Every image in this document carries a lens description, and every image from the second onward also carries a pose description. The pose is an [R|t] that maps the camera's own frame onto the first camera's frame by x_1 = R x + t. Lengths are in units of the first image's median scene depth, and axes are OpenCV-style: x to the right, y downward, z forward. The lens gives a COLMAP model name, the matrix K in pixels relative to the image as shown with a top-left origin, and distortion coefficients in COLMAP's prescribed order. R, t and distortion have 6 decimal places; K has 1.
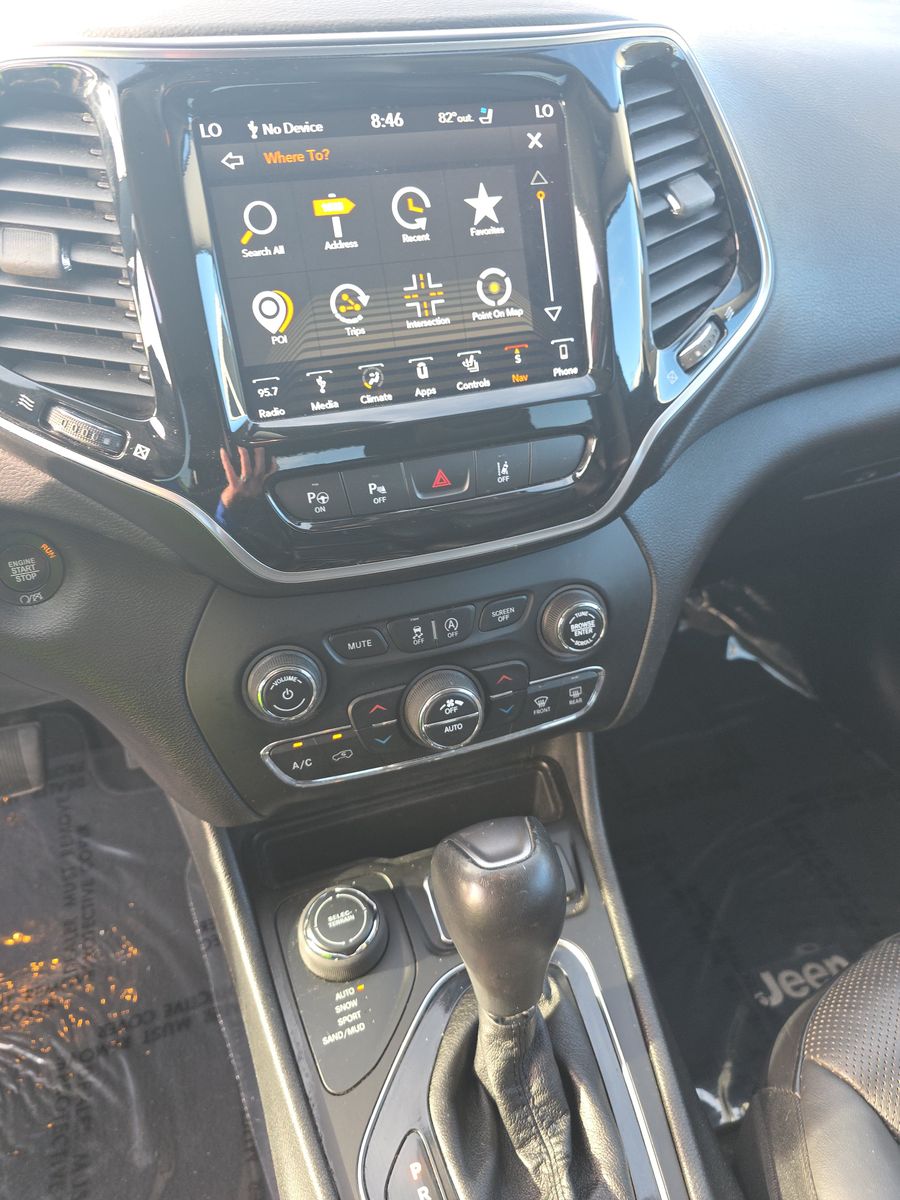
lens RADIAL K [[822.7, 0, 450.0], [0, 822.7, 600.0], [0, 0, 1]] dist [0.064972, -0.036613]
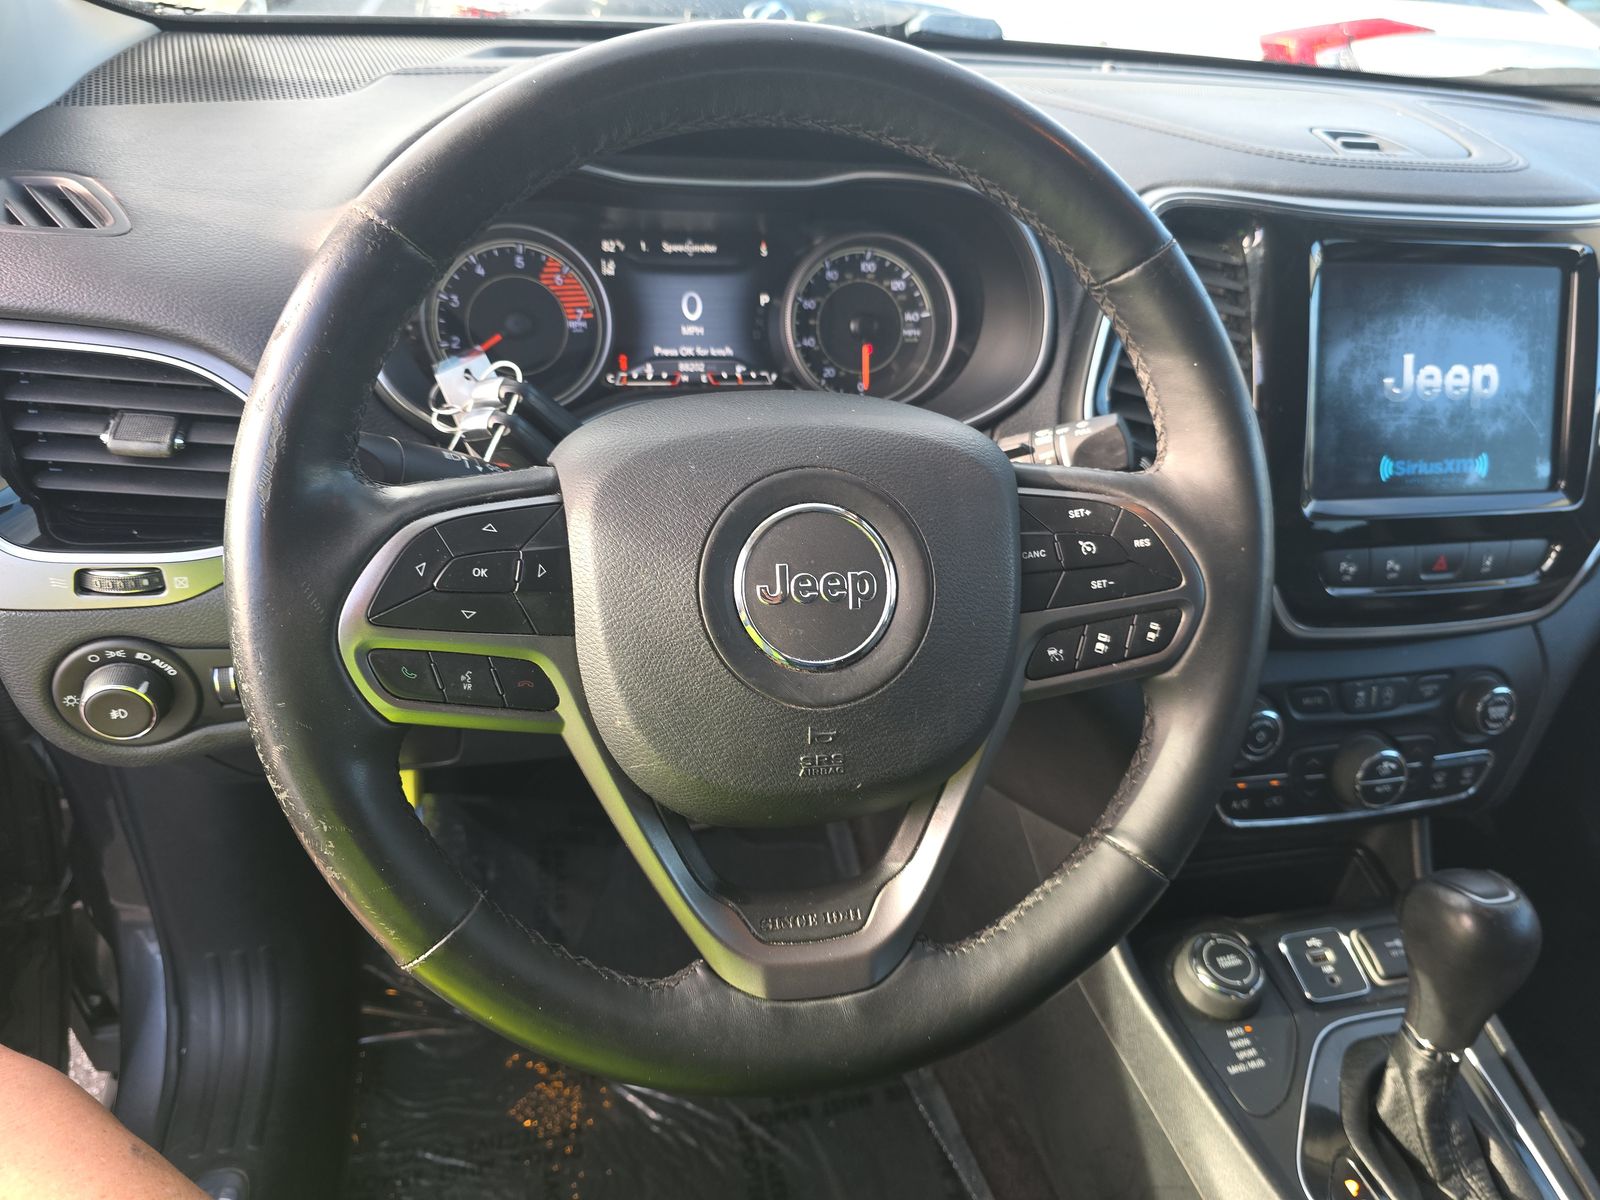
lens RADIAL K [[1097.0, 0, 800.0], [0, 1097.0, 600.0], [0, 0, 1]] dist [0.064972, -0.036613]
pose [[0.992860, 0.118505, 0.013657, -0.774919], [-0.116817, 0.989075, -0.089916, 0.126011], [-0.024163, 0.087678, 0.995856, -0.448668]]
